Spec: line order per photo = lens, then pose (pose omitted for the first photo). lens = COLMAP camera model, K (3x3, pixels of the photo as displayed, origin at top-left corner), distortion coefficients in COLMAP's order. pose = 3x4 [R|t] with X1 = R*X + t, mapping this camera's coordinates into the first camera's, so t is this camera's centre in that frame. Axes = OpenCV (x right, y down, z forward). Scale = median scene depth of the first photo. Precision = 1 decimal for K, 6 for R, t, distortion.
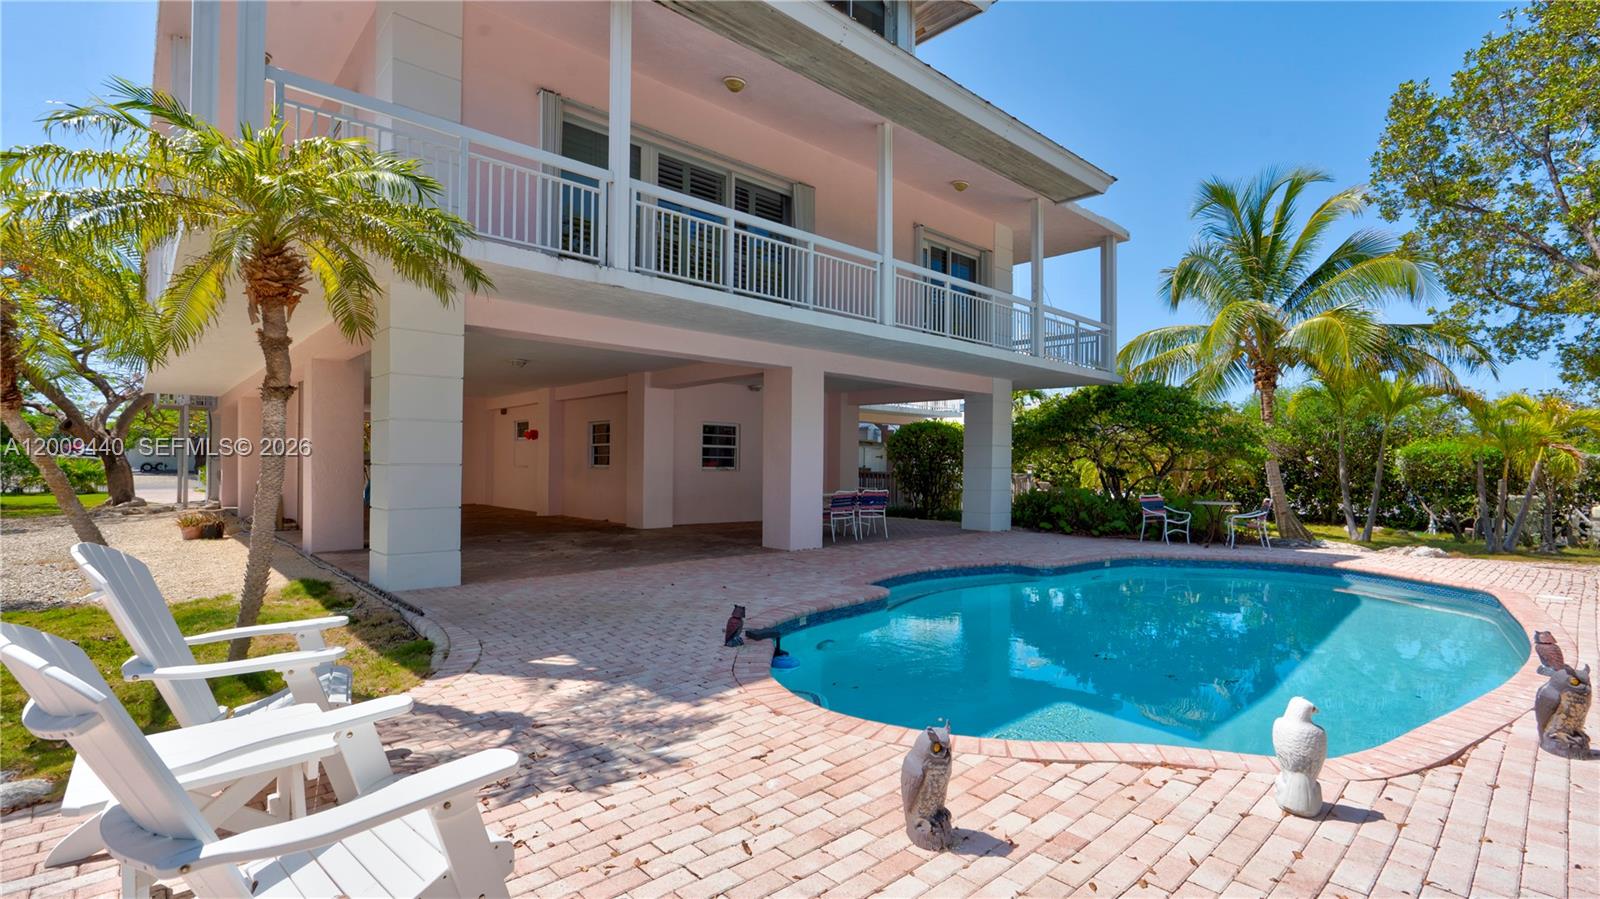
lens RADIAL K [[729.9, 0, 805.8], [0, 729.9, 454.6], [0, 0, 1]] dist [0.000472, -0.000149]
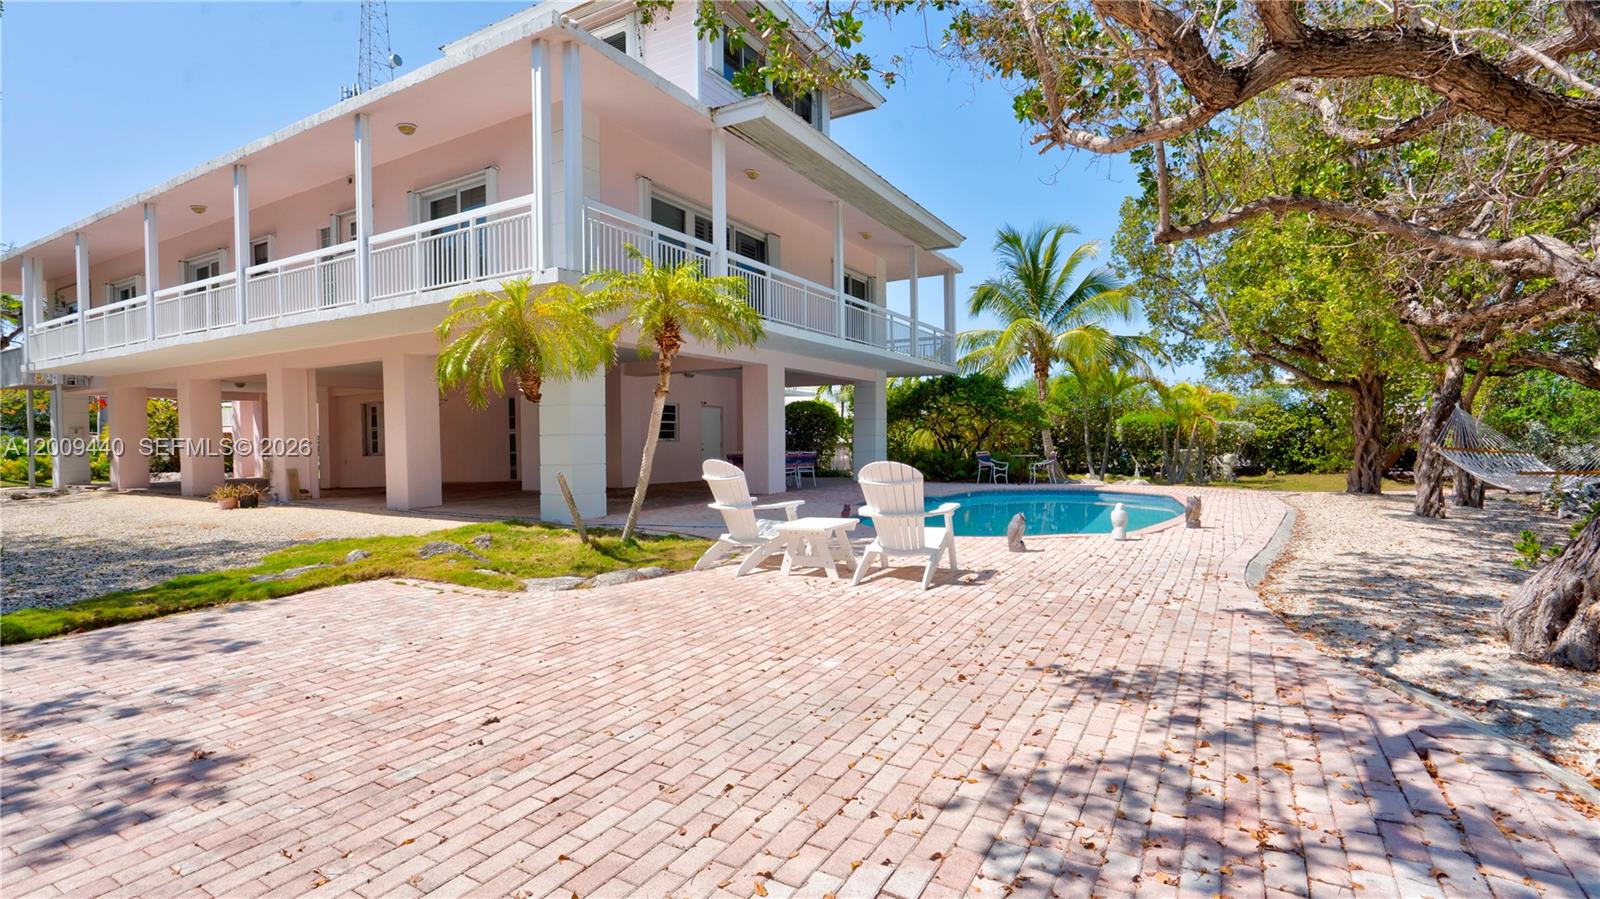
lens RADIAL K [[729.9, 0, 805.8], [0, 729.9, 454.6], [0, 0, 1]] dist [0.000472, -0.000149]
pose [[0.957607, -0.023308, 0.287134, -0.262450], [0.013713, 0.999280, 0.035383, 0.004036], [-0.287751, -0.029946, 0.957237, -0.276631]]
